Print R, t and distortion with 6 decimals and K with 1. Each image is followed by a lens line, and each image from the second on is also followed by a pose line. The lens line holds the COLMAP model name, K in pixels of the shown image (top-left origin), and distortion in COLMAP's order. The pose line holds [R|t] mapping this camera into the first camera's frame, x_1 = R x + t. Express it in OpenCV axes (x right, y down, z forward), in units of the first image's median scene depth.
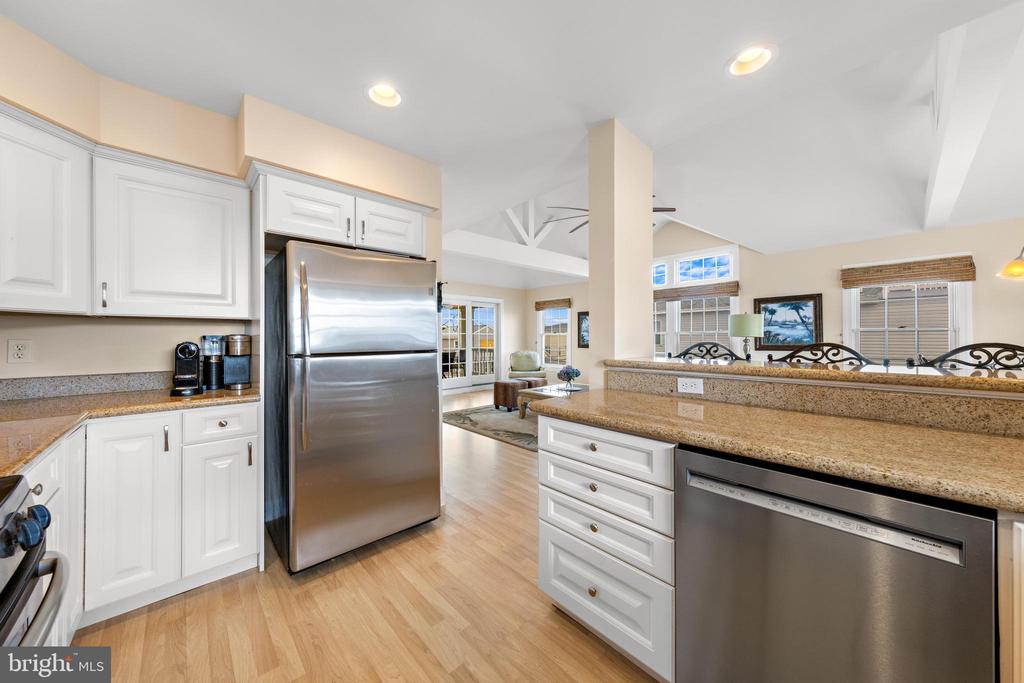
lens RADIAL K [[377.5, 0, 513.1], [0, 377.5, 335.9], [0, 0, 1]] dist [-0.001916, -0.000054]
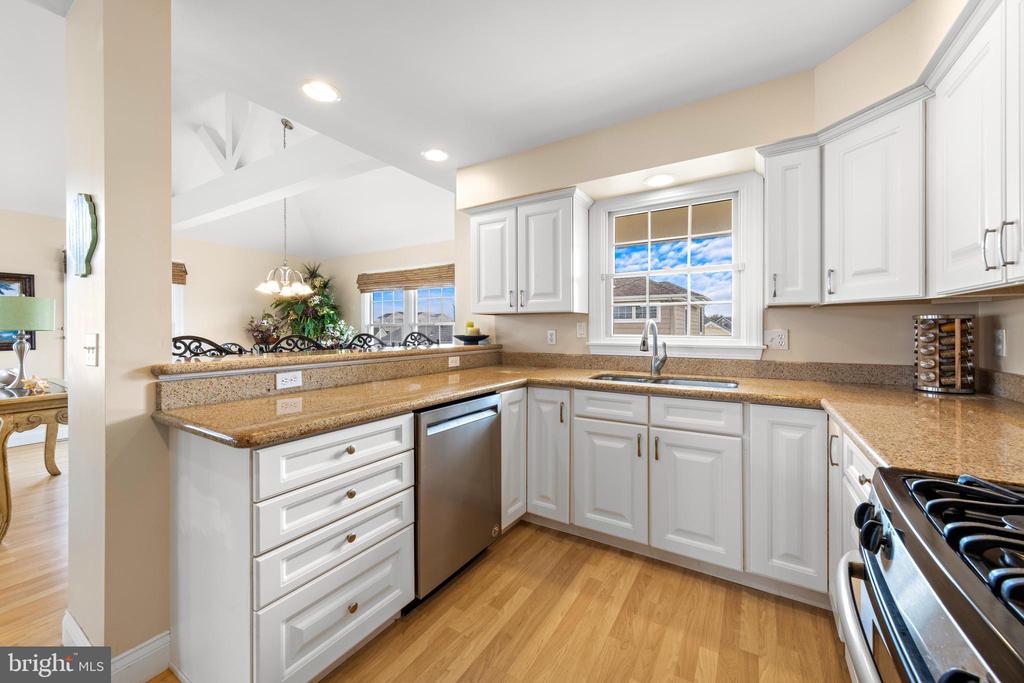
lens RADIAL K [[404.4, 0, 513.6], [0, 404.4, 333.9], [0, 0, 1]] dist [0.006142, 0.000202]
pose [[-0.298229, -0.006298, 0.954474, -0.759610], [-0.000814, 0.999980, 0.006345, 0.007175], [-0.954494, 0.001116, -0.298228, 0.831454]]
